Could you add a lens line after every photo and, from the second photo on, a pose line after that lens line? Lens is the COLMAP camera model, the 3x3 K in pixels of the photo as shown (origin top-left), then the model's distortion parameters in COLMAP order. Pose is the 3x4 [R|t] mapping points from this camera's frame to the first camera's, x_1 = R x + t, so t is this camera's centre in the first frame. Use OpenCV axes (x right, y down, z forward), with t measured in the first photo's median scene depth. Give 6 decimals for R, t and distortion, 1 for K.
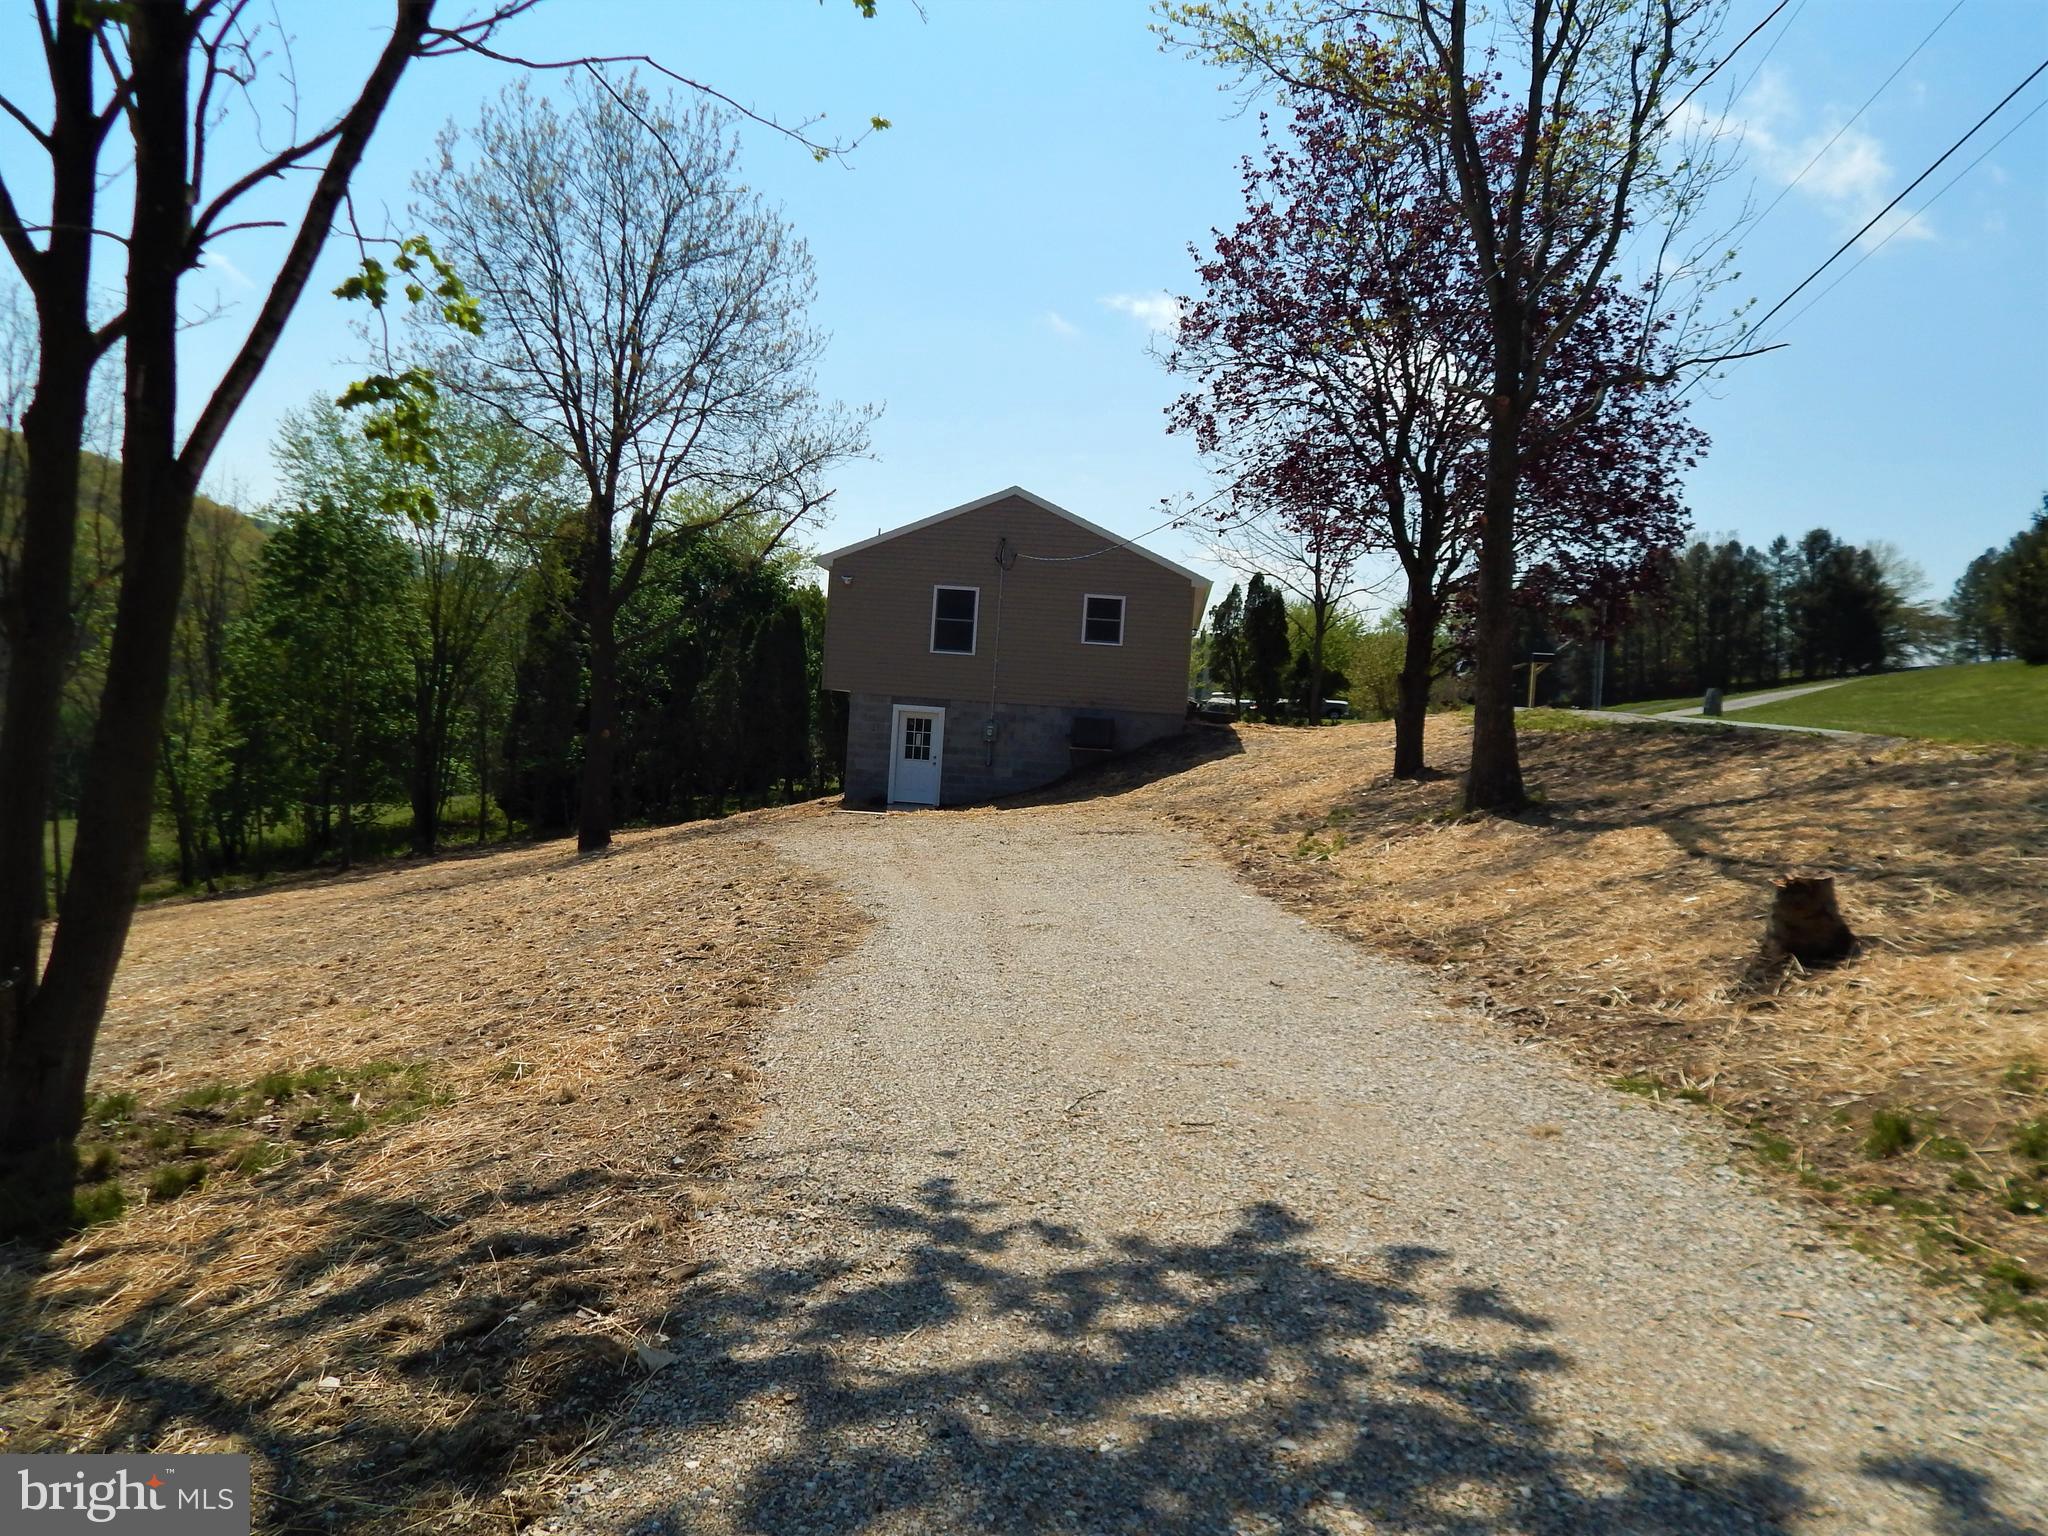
lens RADIAL K [[1498.6, 0, 1025.3], [0, 1498.6, 749.4], [0, 0, 1]] dist [0.005179, 0.003690]
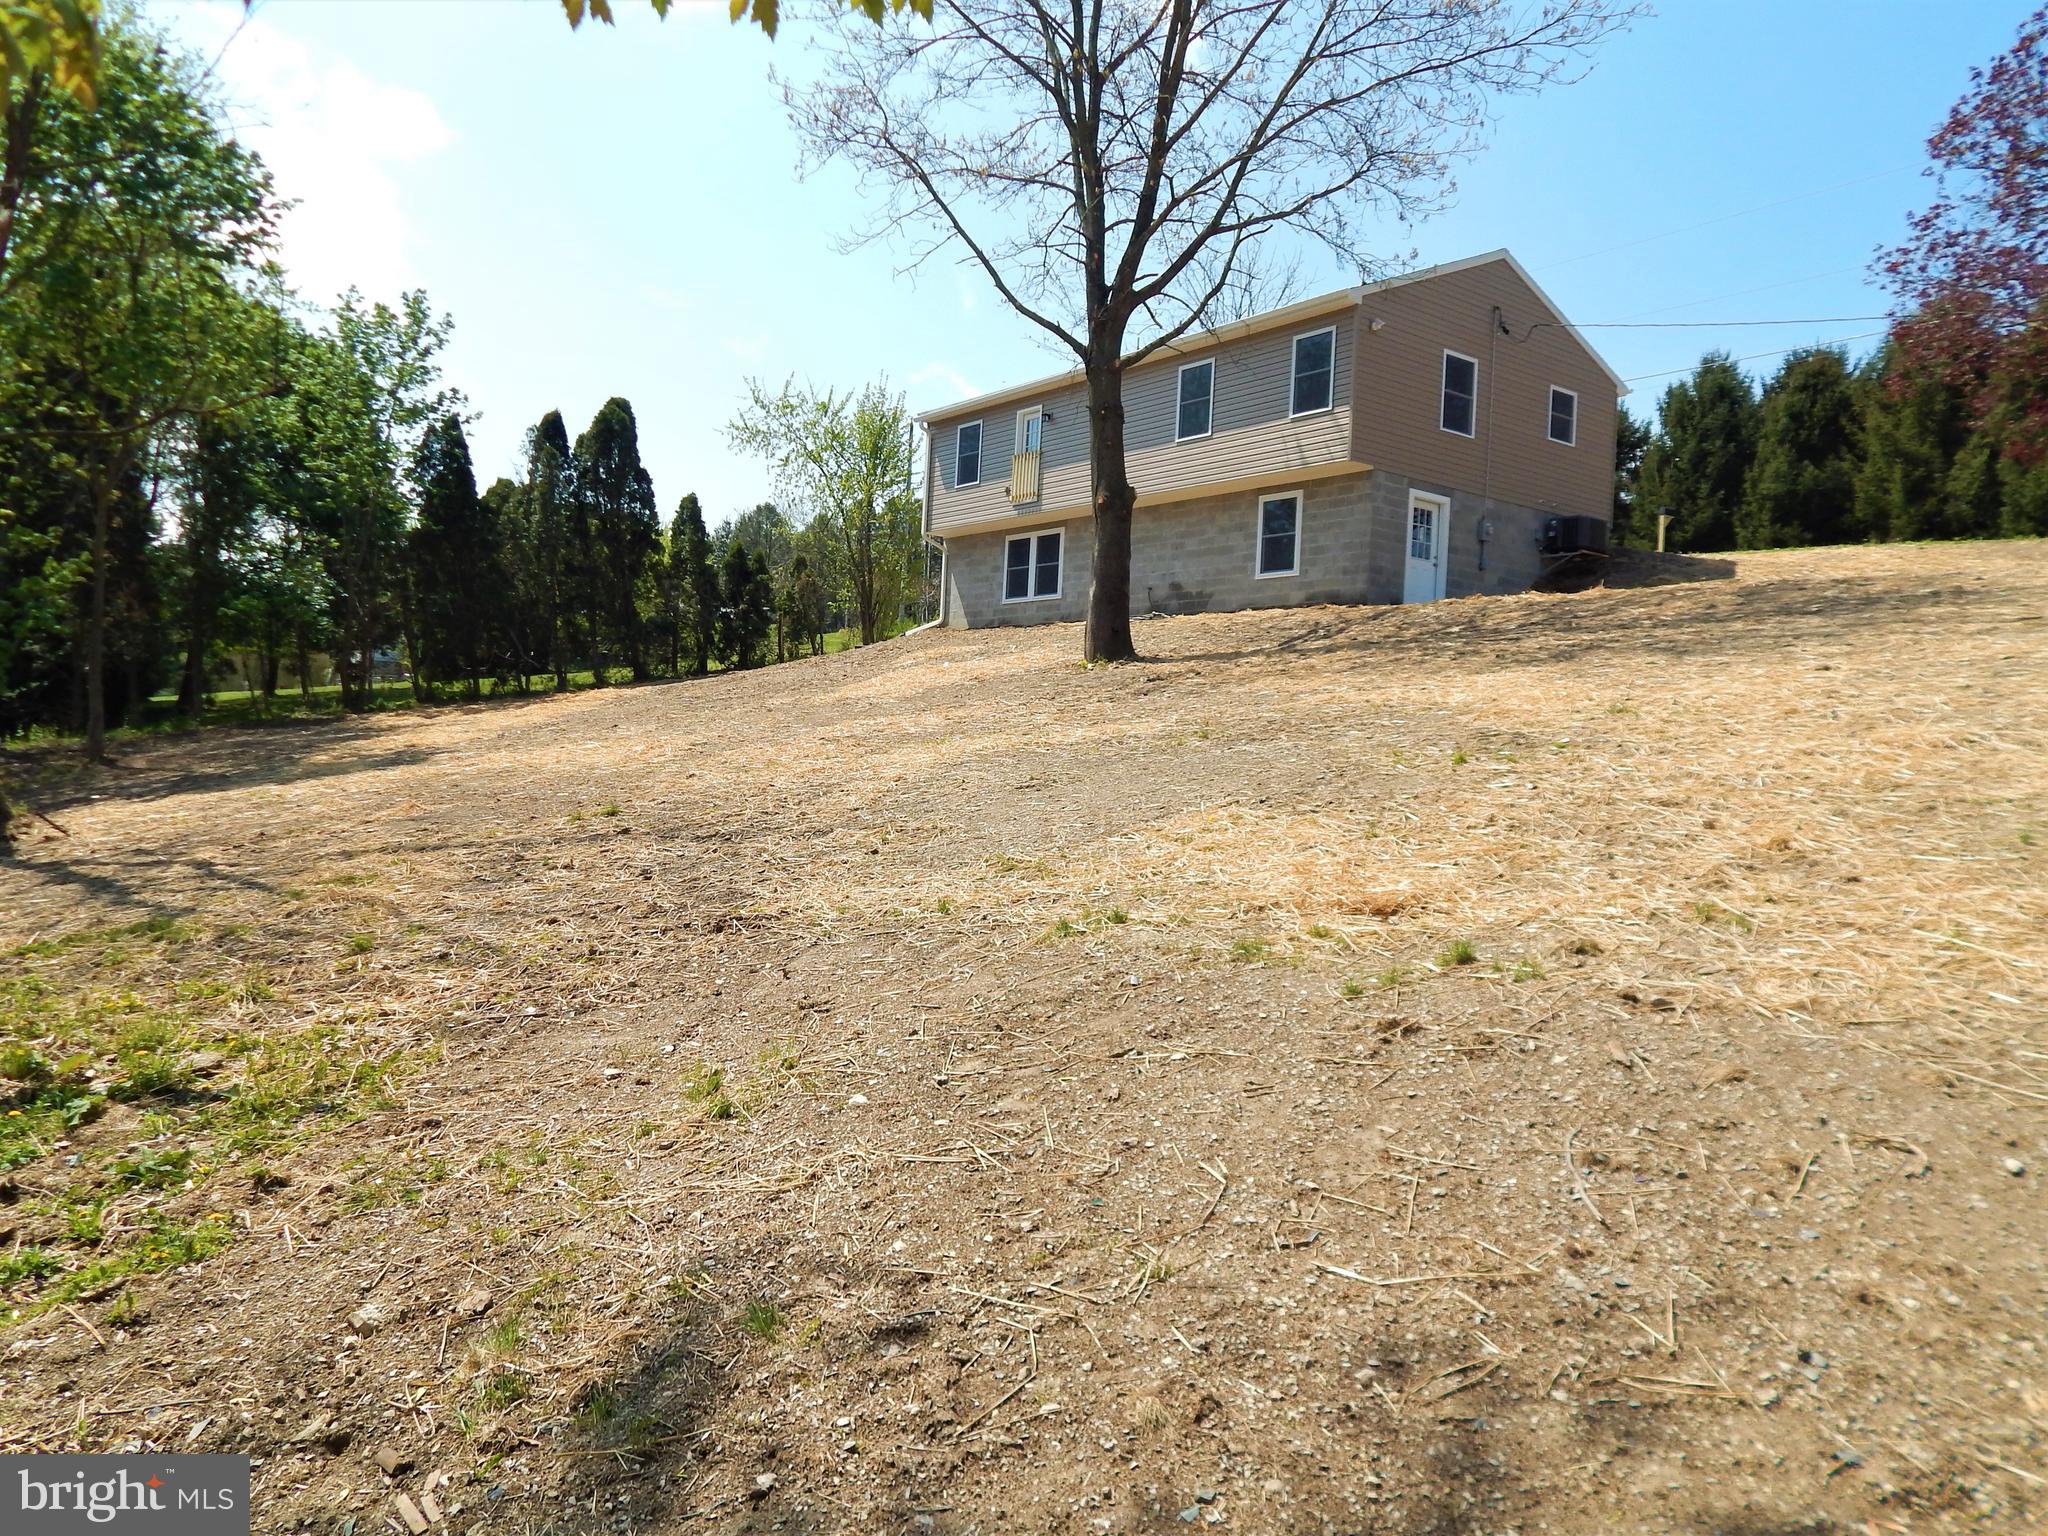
lens RADIAL K [[1498.6, 0, 1025.3], [0, 1498.6, 749.4], [0, 0, 1]] dist [0.005179, 0.003690]
pose [[0.802531, -0.004337, 0.596595, -0.748083], [-0.006795, 0.999842, 0.016408, 0.101343], [-0.596572, -0.017222, 0.802375, 0.460140]]
